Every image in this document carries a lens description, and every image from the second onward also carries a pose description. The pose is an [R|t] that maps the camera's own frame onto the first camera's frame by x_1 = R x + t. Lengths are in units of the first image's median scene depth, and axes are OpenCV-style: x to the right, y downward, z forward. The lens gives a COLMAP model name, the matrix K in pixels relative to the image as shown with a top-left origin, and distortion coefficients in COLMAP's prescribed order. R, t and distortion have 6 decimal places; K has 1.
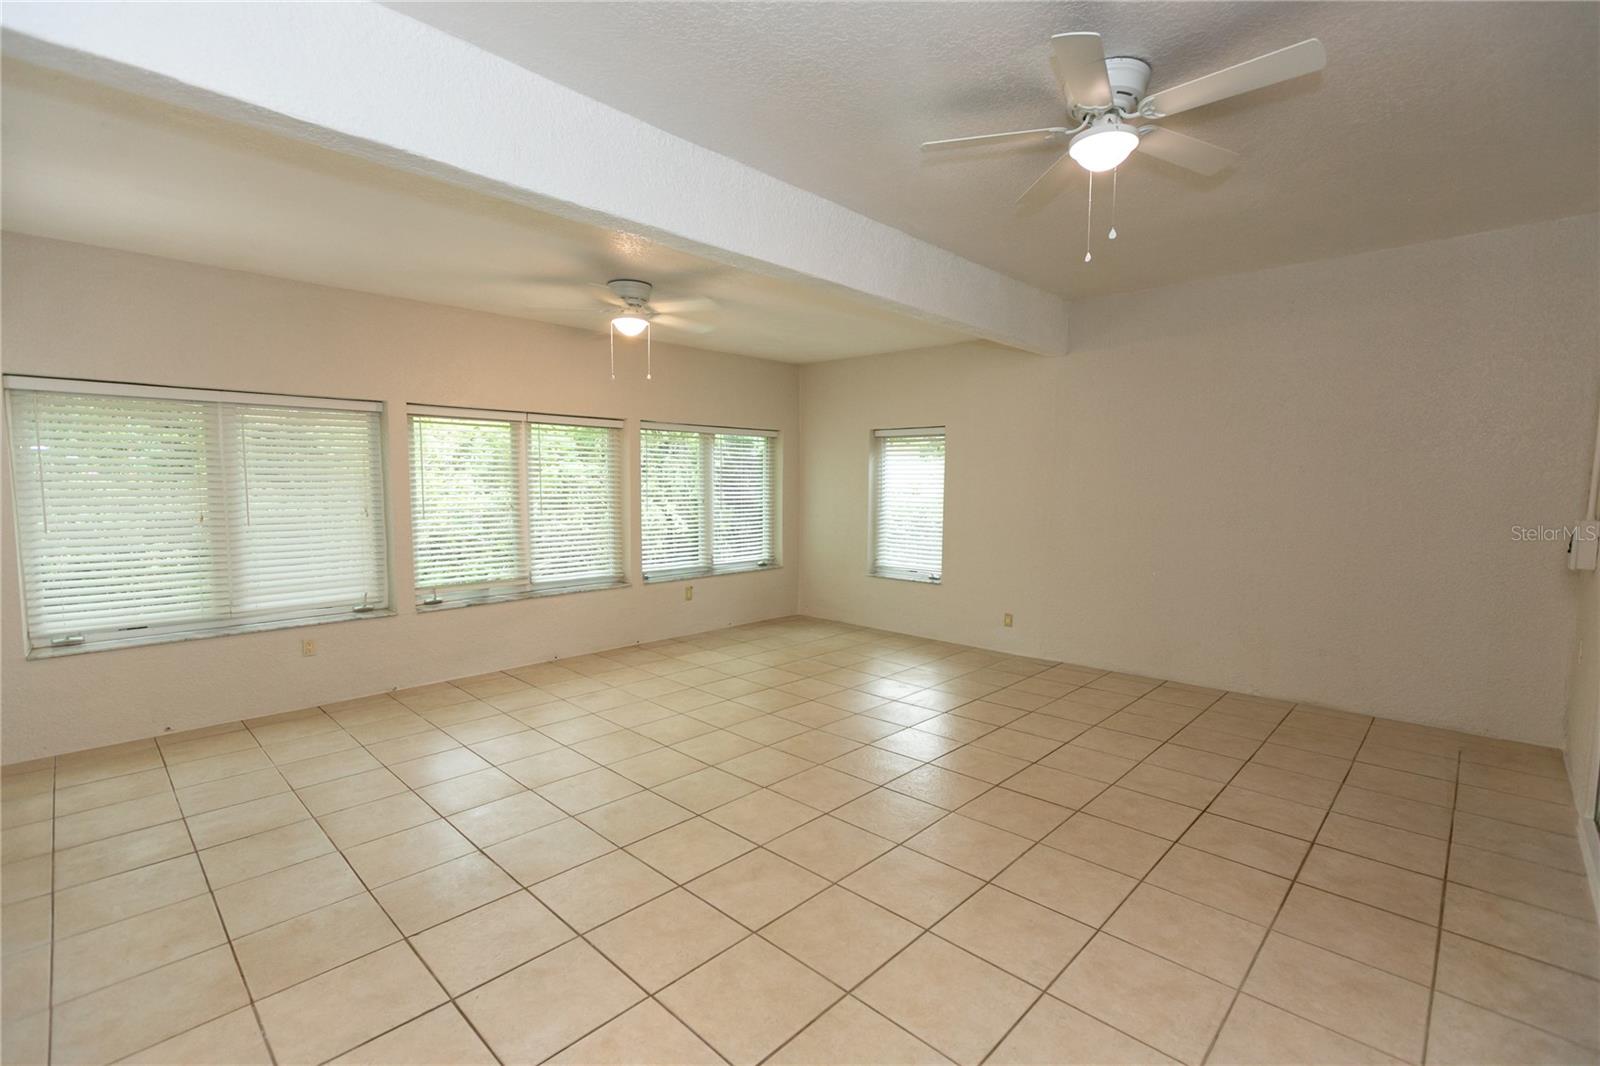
lens RADIAL K [[715.4, 0, 797.2], [0, 715.4, 536.4], [0, 0, 1]] dist [-0.002908, -0.000304]
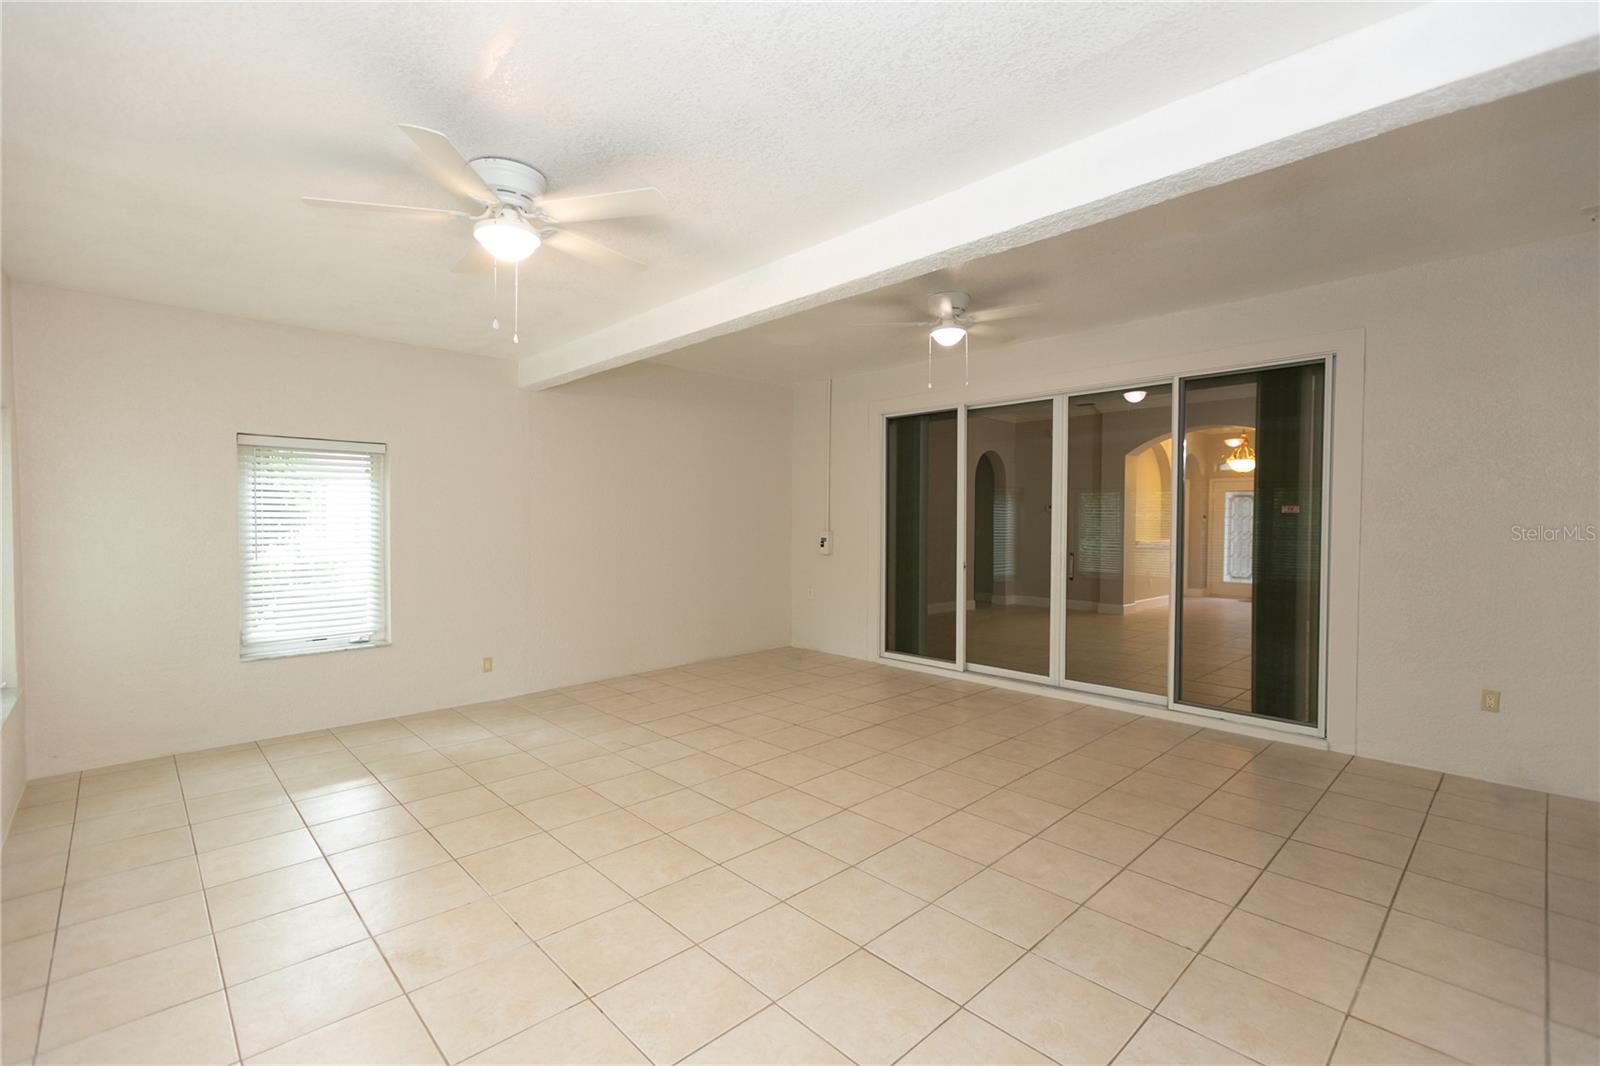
lens RADIAL K [[715.4, 0, 797.2], [0, 715.4, 536.4], [0, 0, 1]] dist [-0.002908, -0.000304]
pose [[0.044417, -0.033277, 0.998459, -0.589871], [0.079678, 0.996379, 0.029663, -0.041251], [-0.995831, 0.078238, 0.046908, 0.552419]]
